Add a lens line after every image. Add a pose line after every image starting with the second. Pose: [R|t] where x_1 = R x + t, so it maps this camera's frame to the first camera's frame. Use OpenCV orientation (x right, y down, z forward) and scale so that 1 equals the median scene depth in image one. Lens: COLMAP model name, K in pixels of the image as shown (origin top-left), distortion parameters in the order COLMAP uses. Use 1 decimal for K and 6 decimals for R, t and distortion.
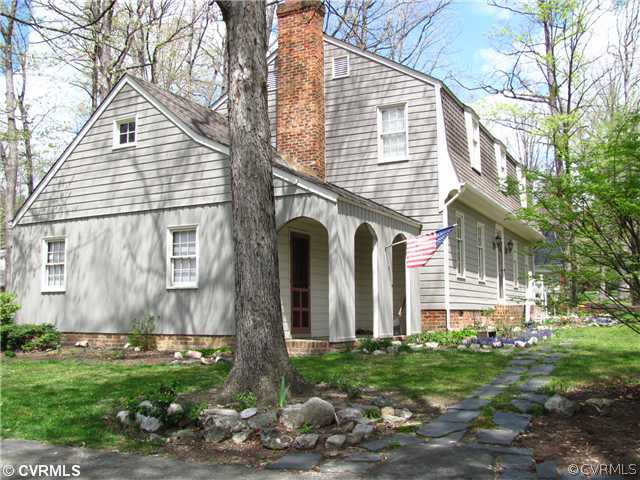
lens RADIAL K [[669.9, 0, 320.0], [0, 669.9, 240.0], [0, 0, 1]] dist [-0.215834, 0.253500]
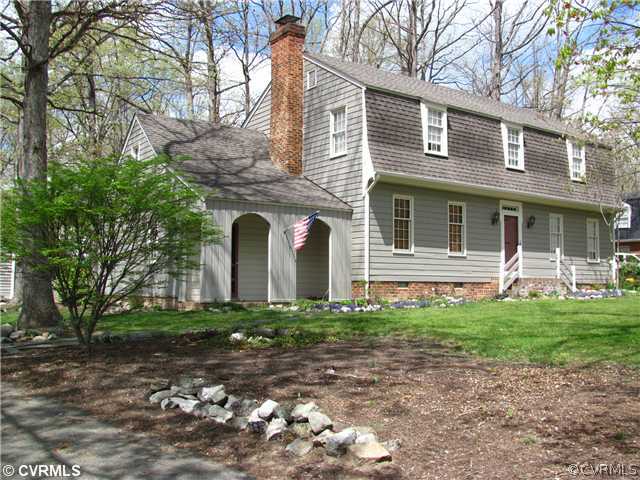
lens RADIAL K [[669.9, 0, 320.0], [0, 669.9, 240.0], [0, 0, 1]] dist [-0.215834, 0.253500]
pose [[0.889124, -0.025691, -0.456944, 0.644832], [0.043486, 0.998648, 0.028468, -0.004442], [0.455595, -0.045182, 0.889040, -0.082221]]
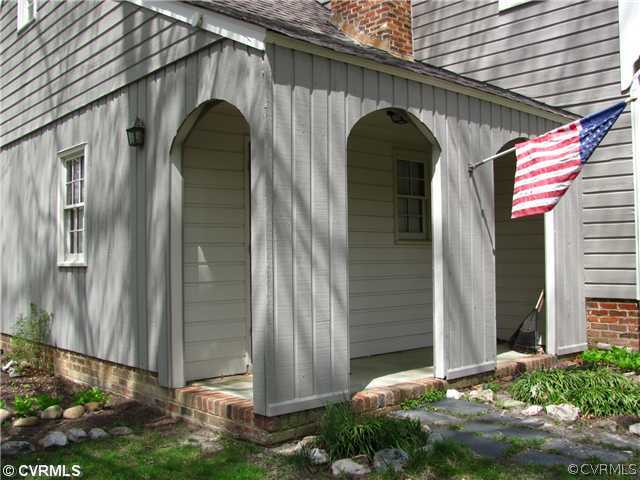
lens RADIAL K [[669.9, 0, 320.0], [0, 669.9, 240.0], [0, 0, 1]] dist [-0.215834, 0.253500]
pose [[0.934644, -0.014739, -0.355279, 0.139035], [0.045006, 0.996009, 0.077077, 0.017458], [0.352725, -0.088029, 0.931577, 0.490127]]
